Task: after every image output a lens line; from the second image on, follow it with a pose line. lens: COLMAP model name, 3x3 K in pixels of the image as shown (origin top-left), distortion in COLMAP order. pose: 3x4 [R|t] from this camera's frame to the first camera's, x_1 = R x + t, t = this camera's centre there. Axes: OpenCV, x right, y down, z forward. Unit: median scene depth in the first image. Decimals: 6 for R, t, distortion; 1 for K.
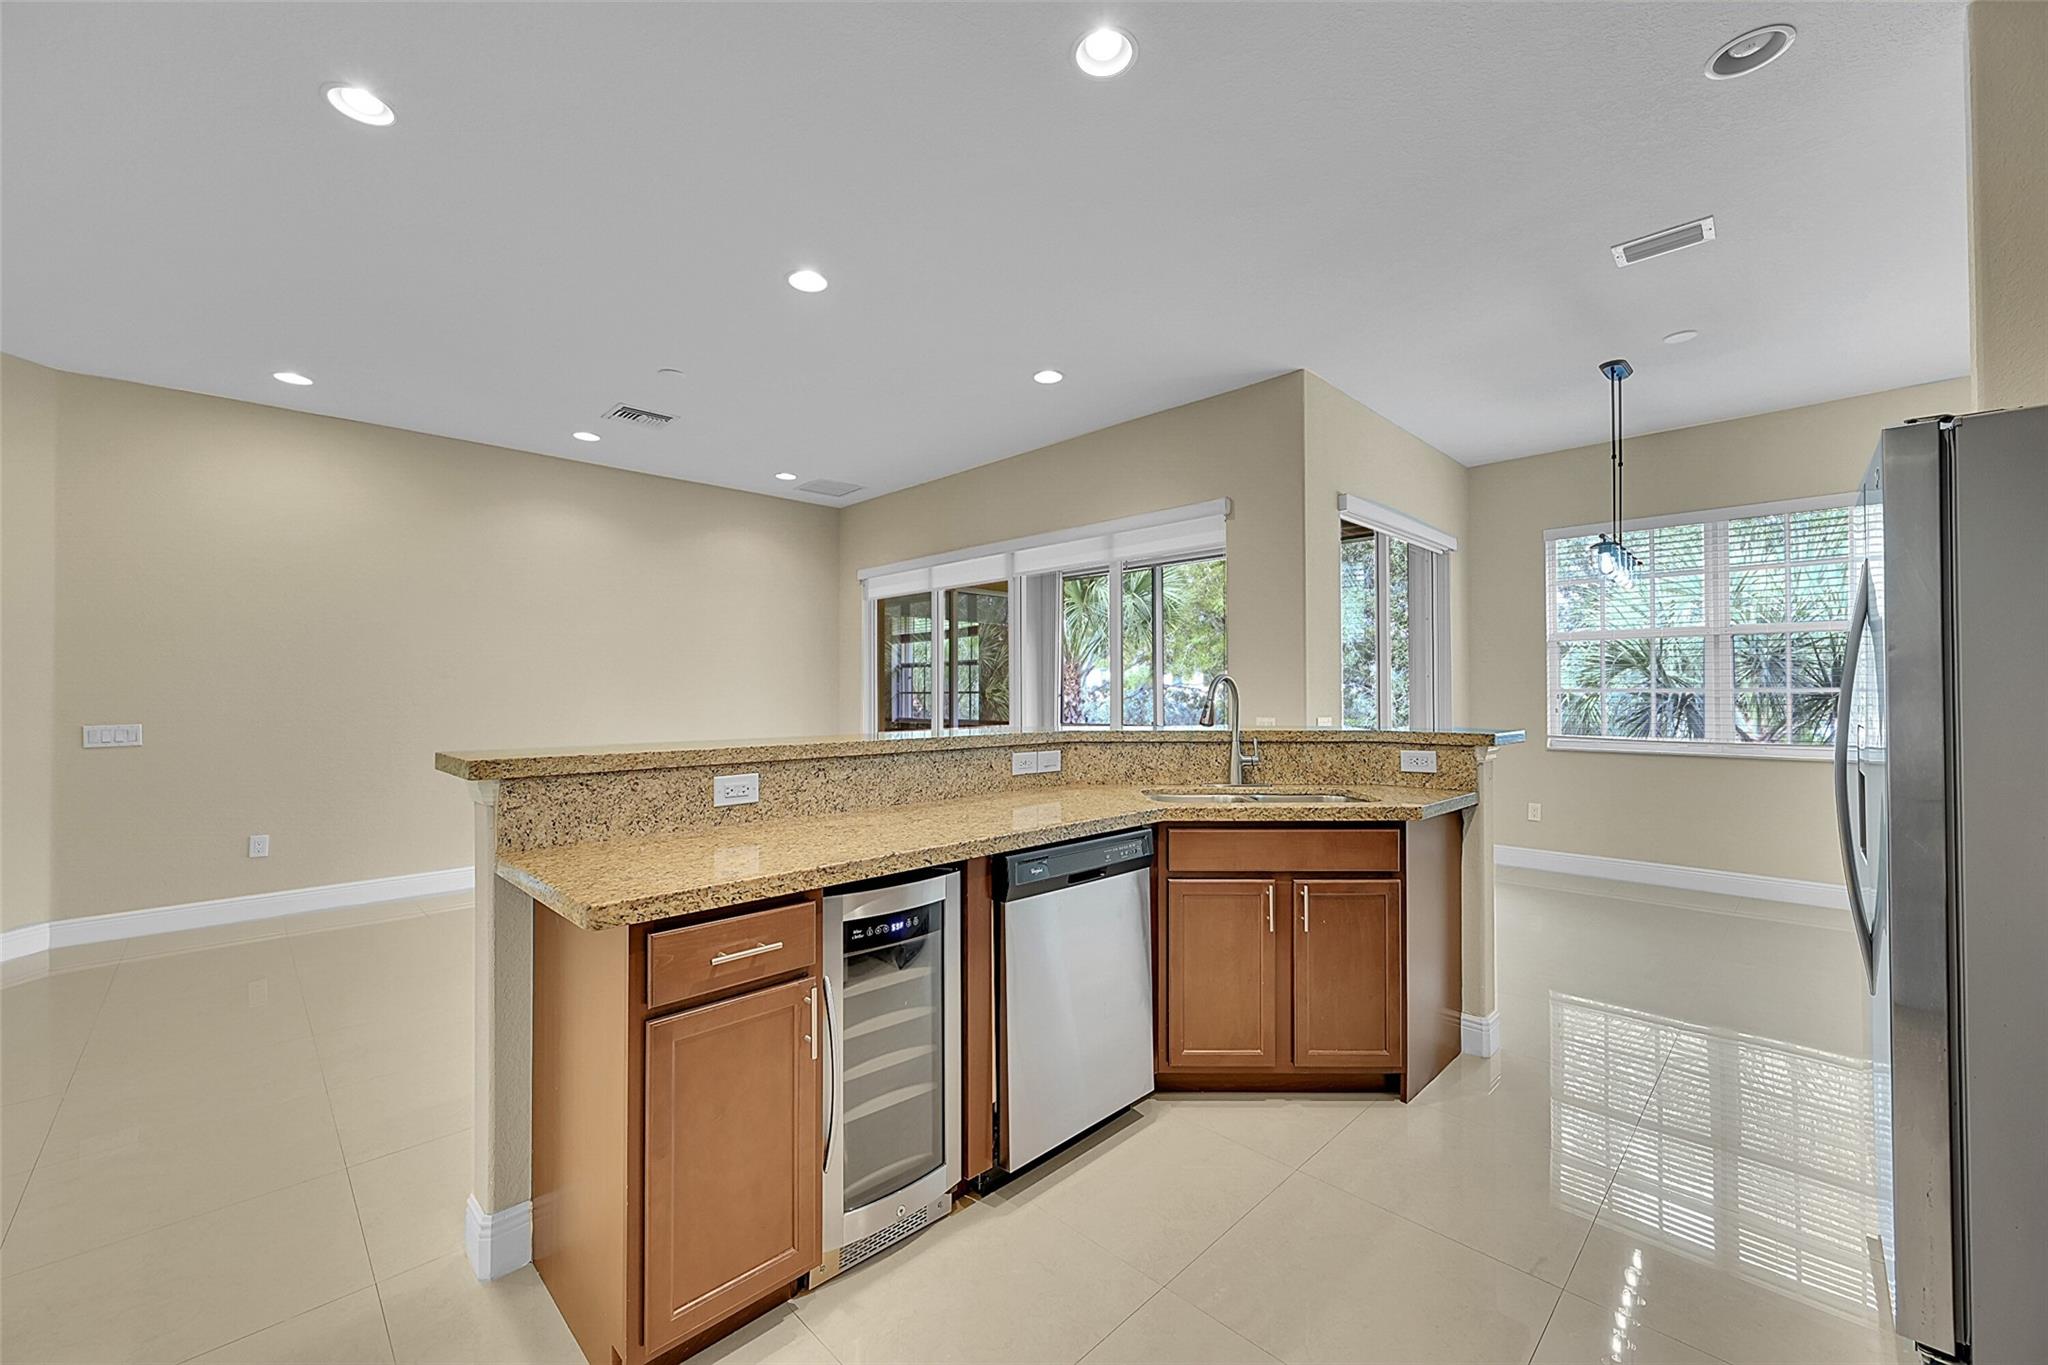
lens RADIAL K [[806.4, 0, 1033.8], [0, 806.4, 688.0], [0, 0, 1]] dist [-0.001628, 0.000059]
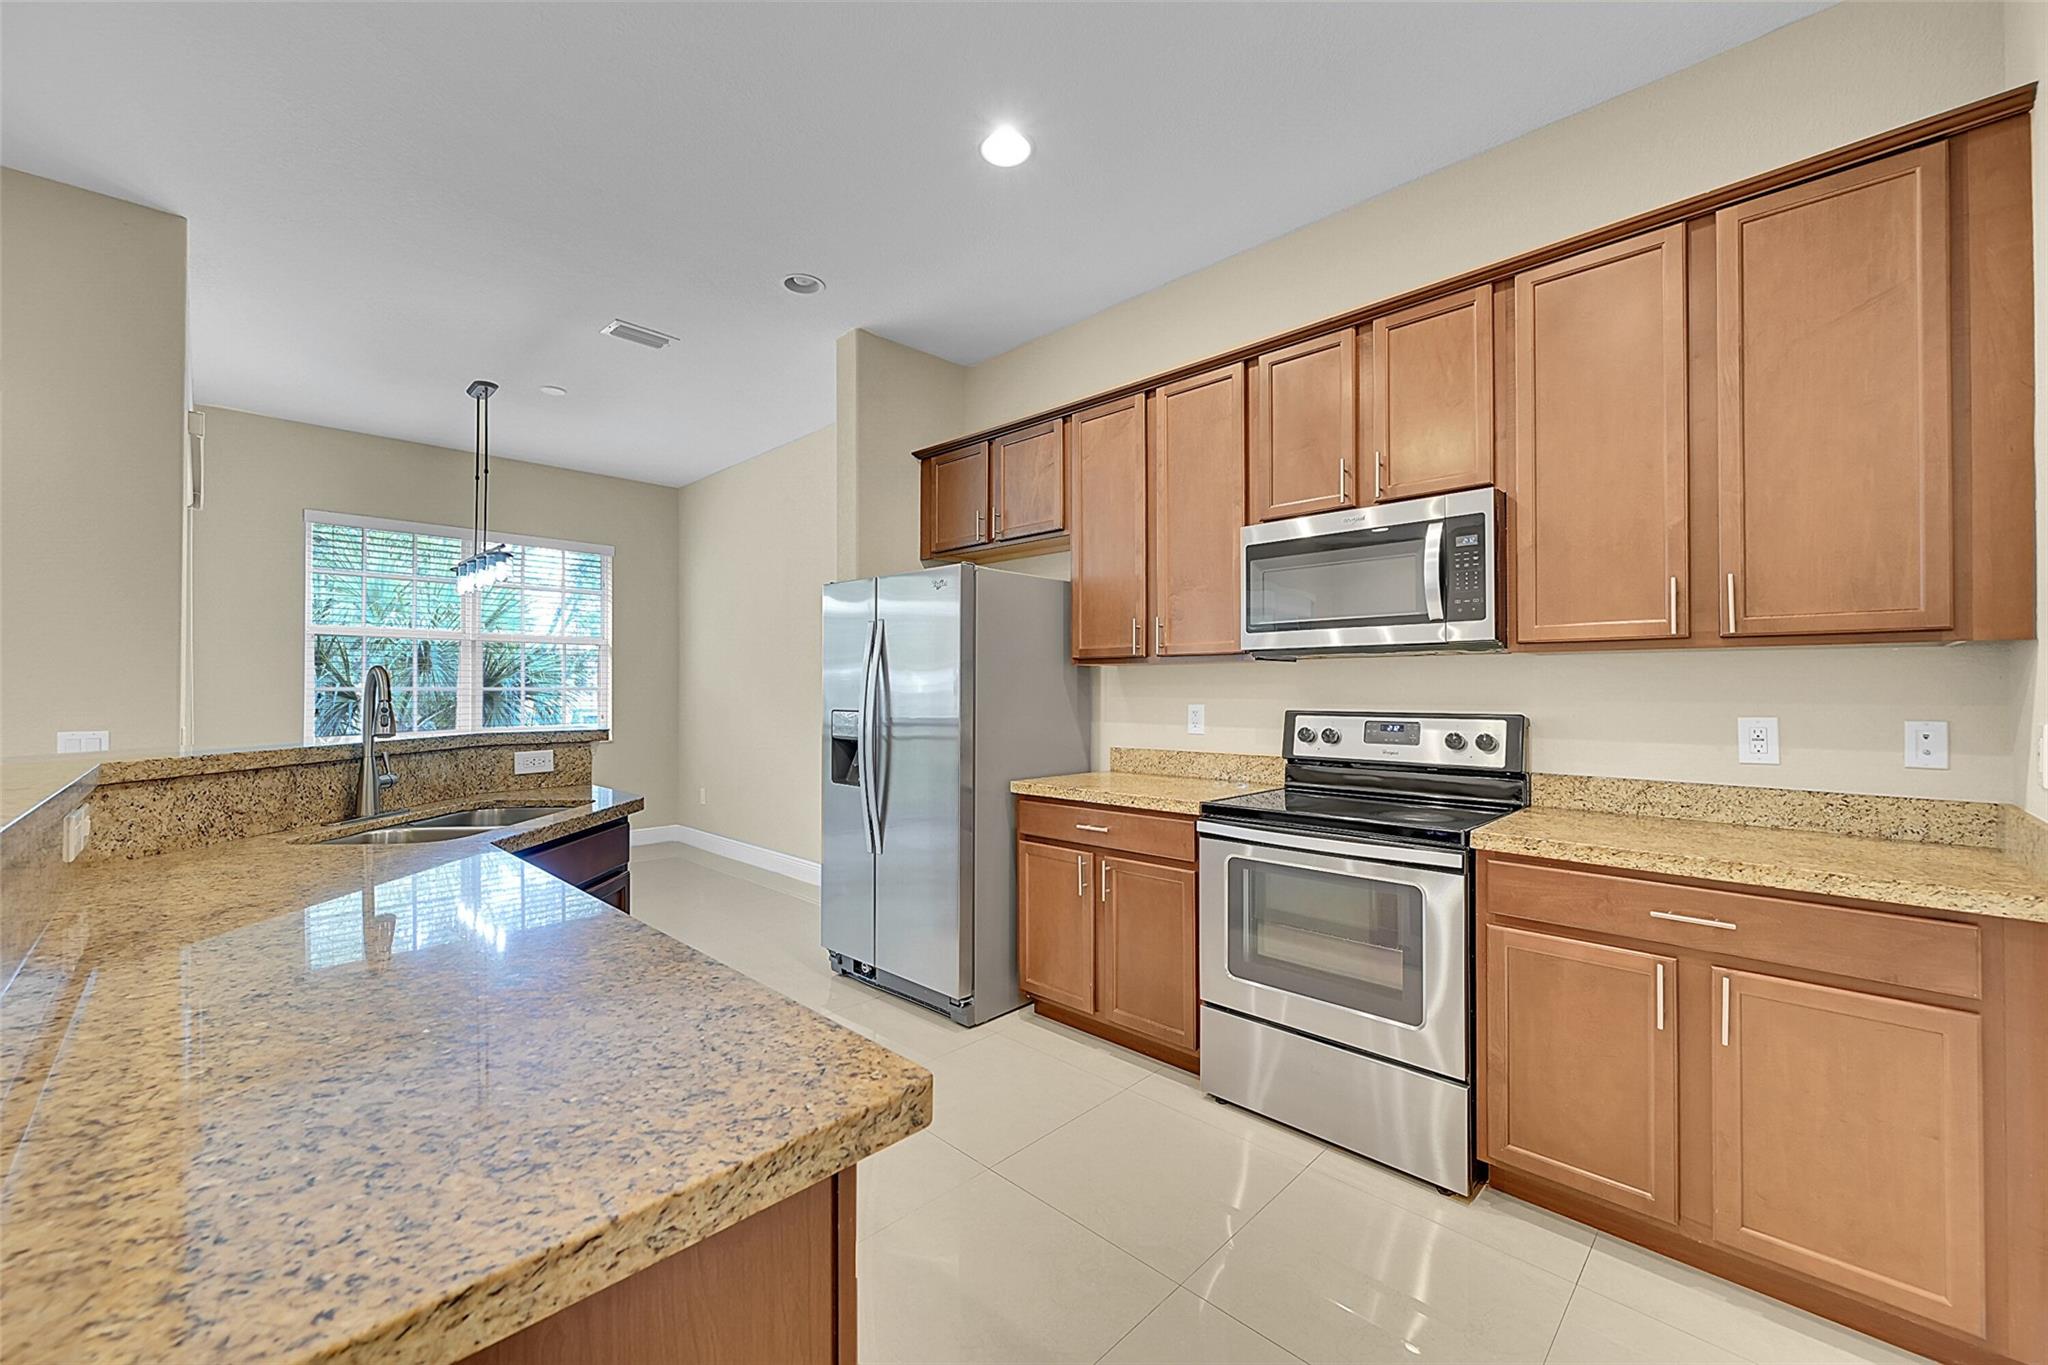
lens RADIAL K [[806.4, 0, 1023.0], [0, 806.4, 680.5], [0, 0, 1]] dist [-0.001628, 0.000059]
pose [[-0.013227, 0.013390, 0.999823, -0.483310], [-0.004493, 0.999899, -0.013450, 0.003185], [-0.999902, -0.004670, -0.013165, 0.406144]]
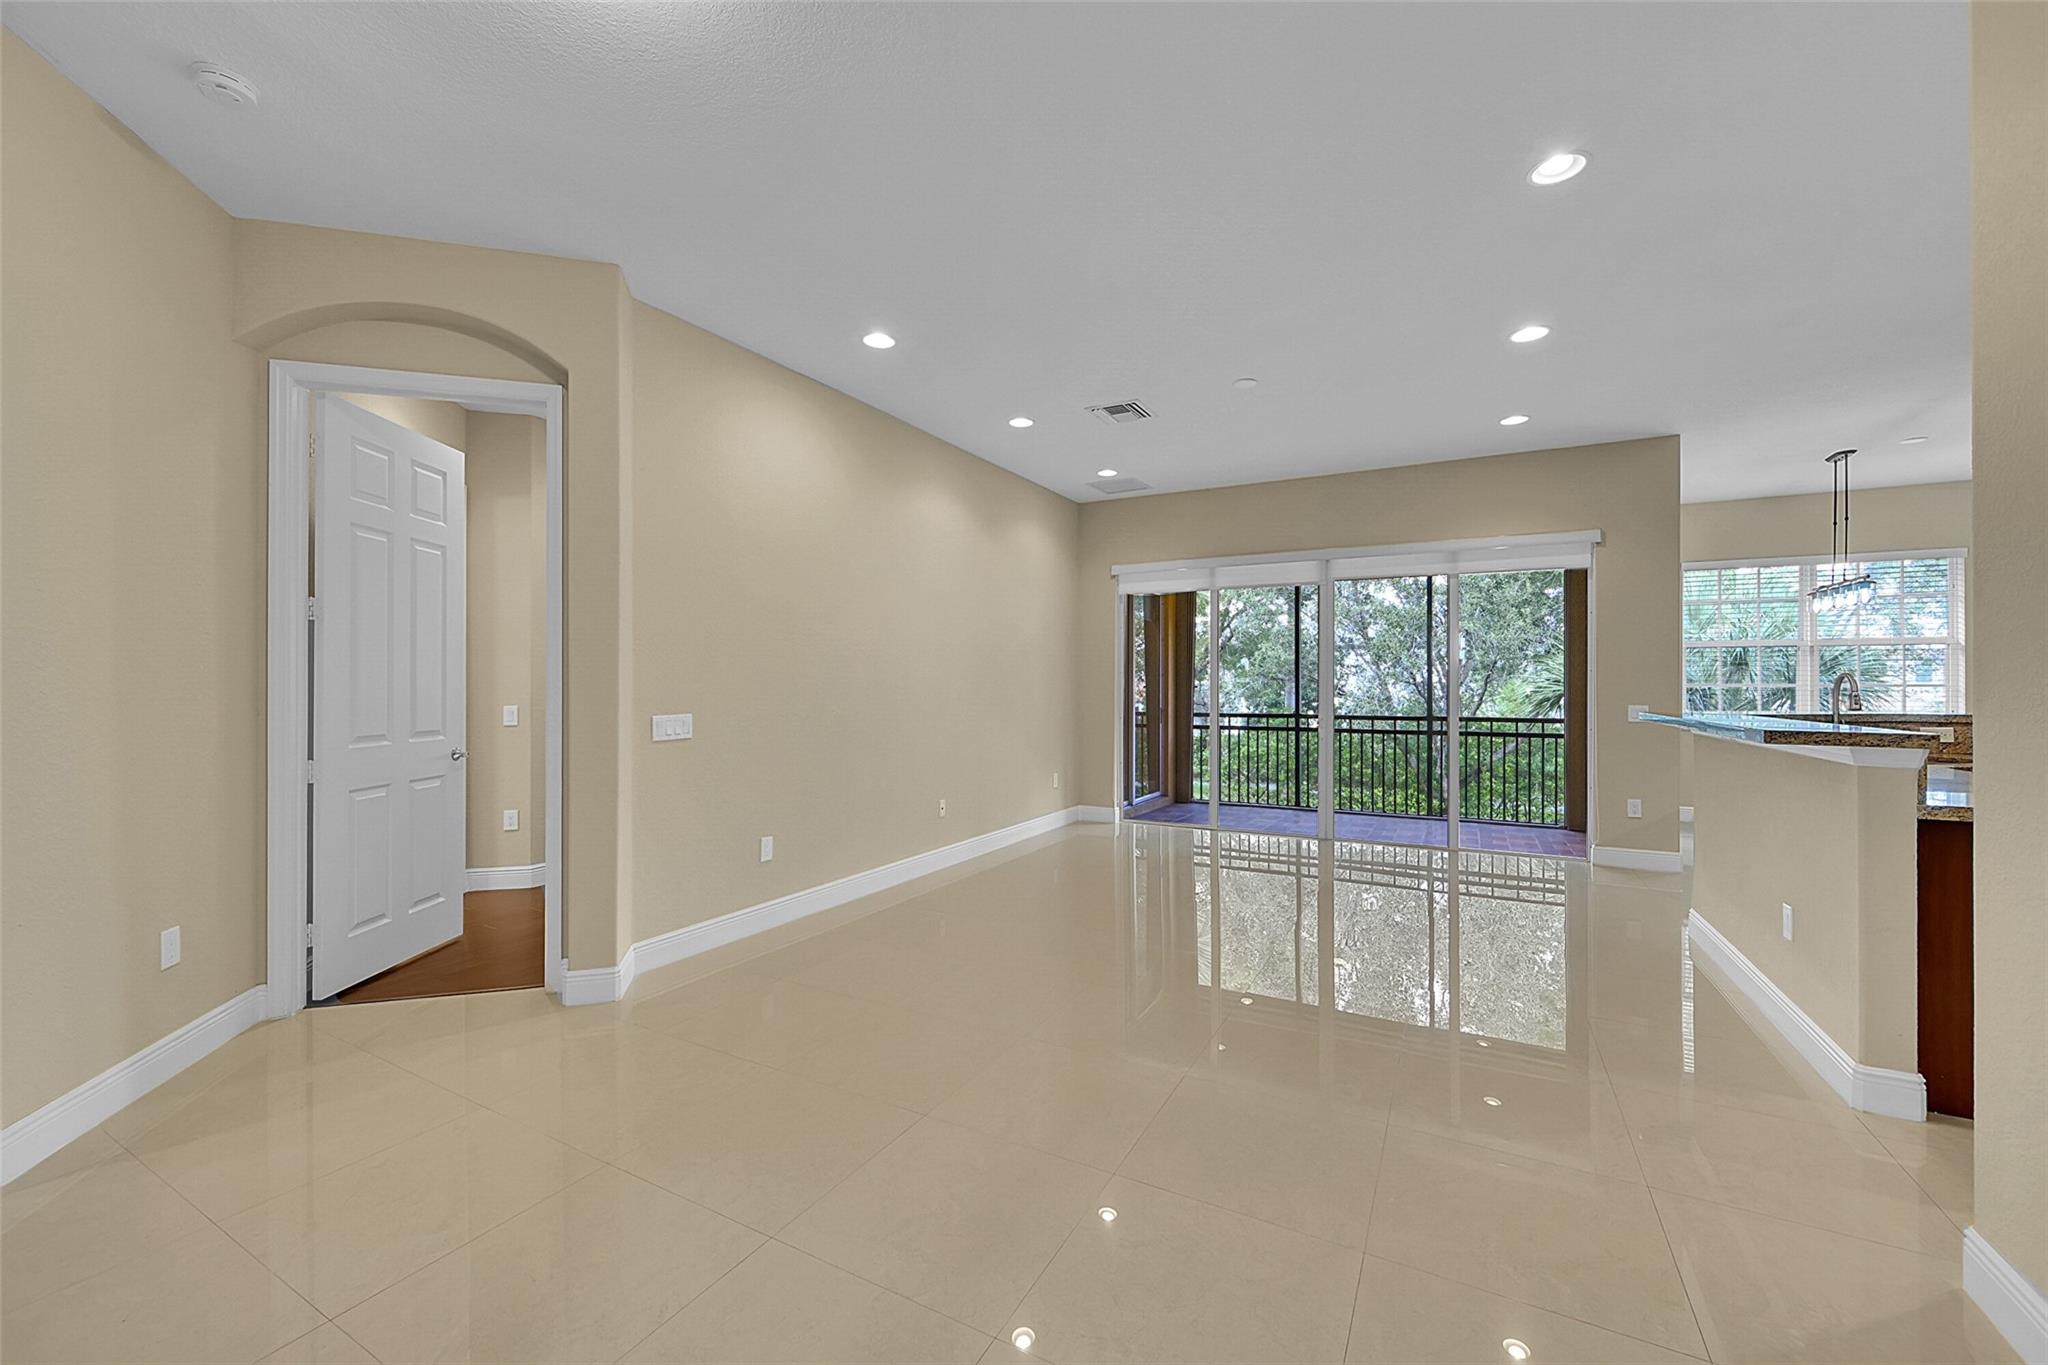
lens RADIAL K [[806.4, 0, 1011.7], [0, 806.4, 686.6], [0, 0, 1]] dist [-0.001628, 0.000059]
pose [[0.960071, 0.005577, 0.279701, -1.445359], [-0.008123, 0.999935, 0.007947, 0.006926], [-0.279639, -0.009901, 0.960054, 0.081788]]
